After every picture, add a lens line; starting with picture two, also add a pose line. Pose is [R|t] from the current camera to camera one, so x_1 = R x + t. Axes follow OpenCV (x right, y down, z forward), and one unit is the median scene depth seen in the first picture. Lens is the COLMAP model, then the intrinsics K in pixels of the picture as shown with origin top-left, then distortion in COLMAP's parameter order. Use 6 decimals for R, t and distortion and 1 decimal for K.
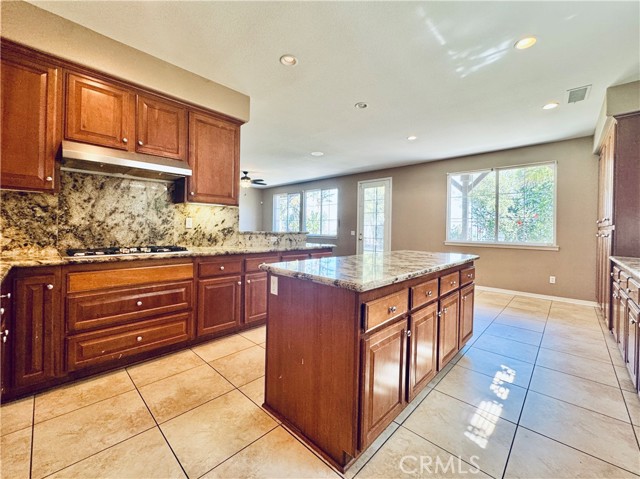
lens RADIAL K [[259.9, 0, 323.6], [0, 259.9, 228.8], [0, 0, 1]] dist [-0.008184, -0.000004]
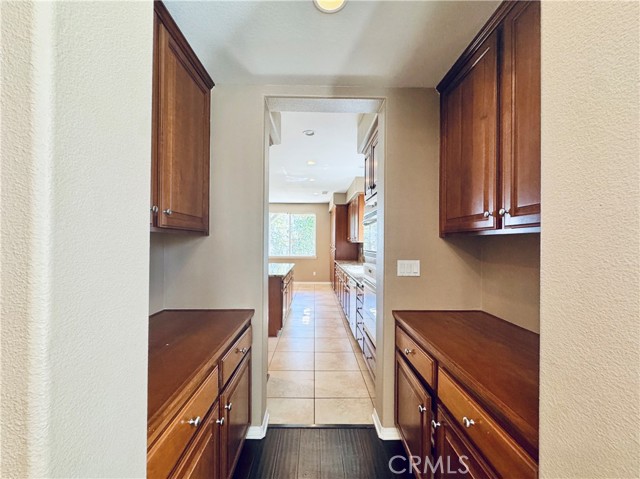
lens RADIAL K [[259.9, 0, 316.5], [0, 259.9, 241.6], [0, 0, 1]] dist [-0.008184, -0.000004]
pose [[0.716446, -0.006872, 0.697609, -1.435420], [0.005139, 0.999976, 0.004574, -0.164632], [-0.697623, 0.000308, 0.716465, -1.278875]]
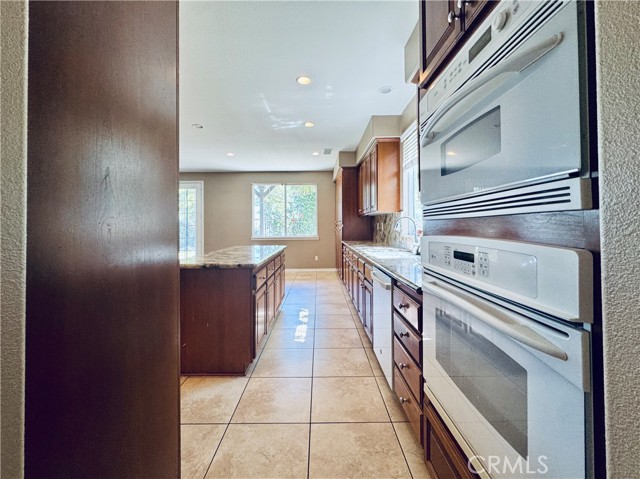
lens RADIAL K [[259.9, 0, 320.9], [0, 259.9, 224.3], [0, 0, 1]] dist [-0.008184, -0.000004]
pose [[0.715086, -0.016767, 0.698835, -0.613665], [0.021619, 0.999765, 0.001866, -0.041325], [-0.698702, 0.013774, 0.715281, -0.485197]]
